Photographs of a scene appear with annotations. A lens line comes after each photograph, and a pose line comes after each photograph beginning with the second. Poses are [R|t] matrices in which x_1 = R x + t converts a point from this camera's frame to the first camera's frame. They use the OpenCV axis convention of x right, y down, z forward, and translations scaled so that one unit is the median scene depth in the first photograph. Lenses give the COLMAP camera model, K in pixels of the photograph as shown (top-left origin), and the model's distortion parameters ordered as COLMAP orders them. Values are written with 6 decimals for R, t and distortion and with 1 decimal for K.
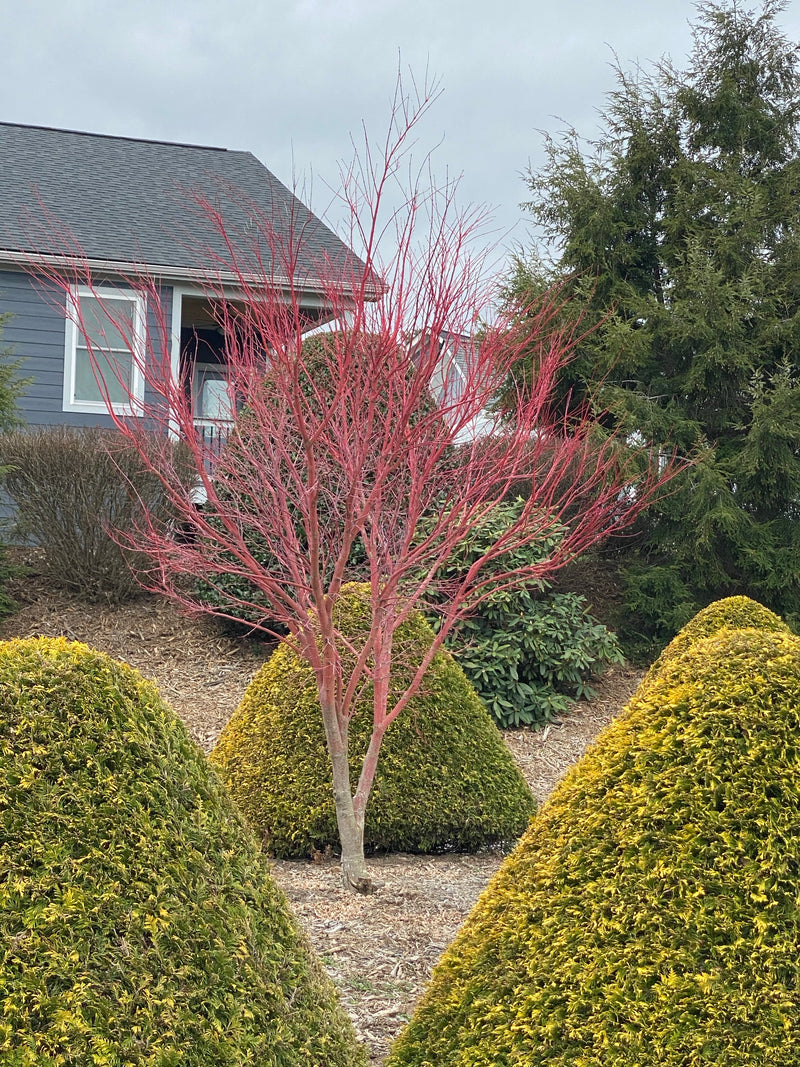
lens RADIAL K [[2133.3, 0, 371.7], [0, 2133.3, 565.5], [0, 0, 1]] dist [0.076110, 0.259342]
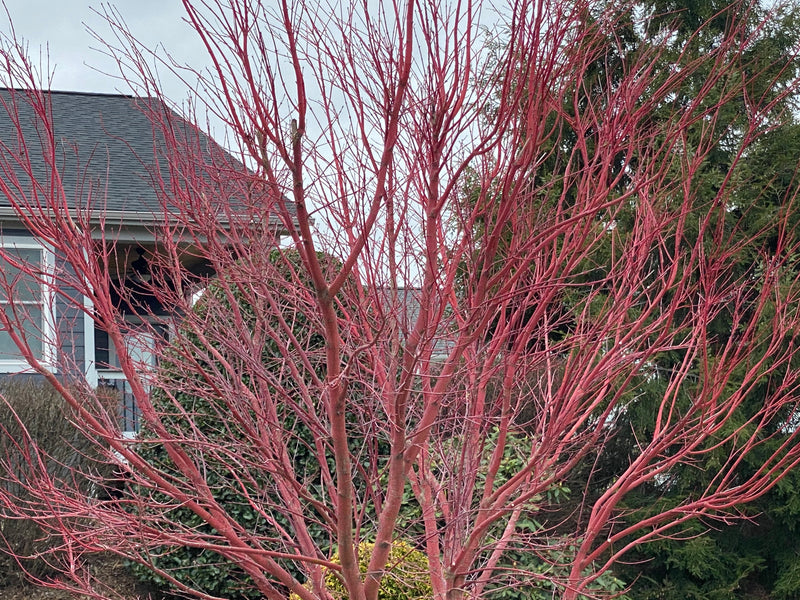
lens RADIAL K [[2026.5, 0, 400.0], [0, 2026.5, 300.0], [0, 0, 1]] dist [0.099189, 0.902075]
pose [[0.996264, -0.062255, 0.059857, -0.014011], [0.068228, 0.992280, -0.103562, -0.000547], [-0.052947, 0.107259, 0.992820, 0.164465]]
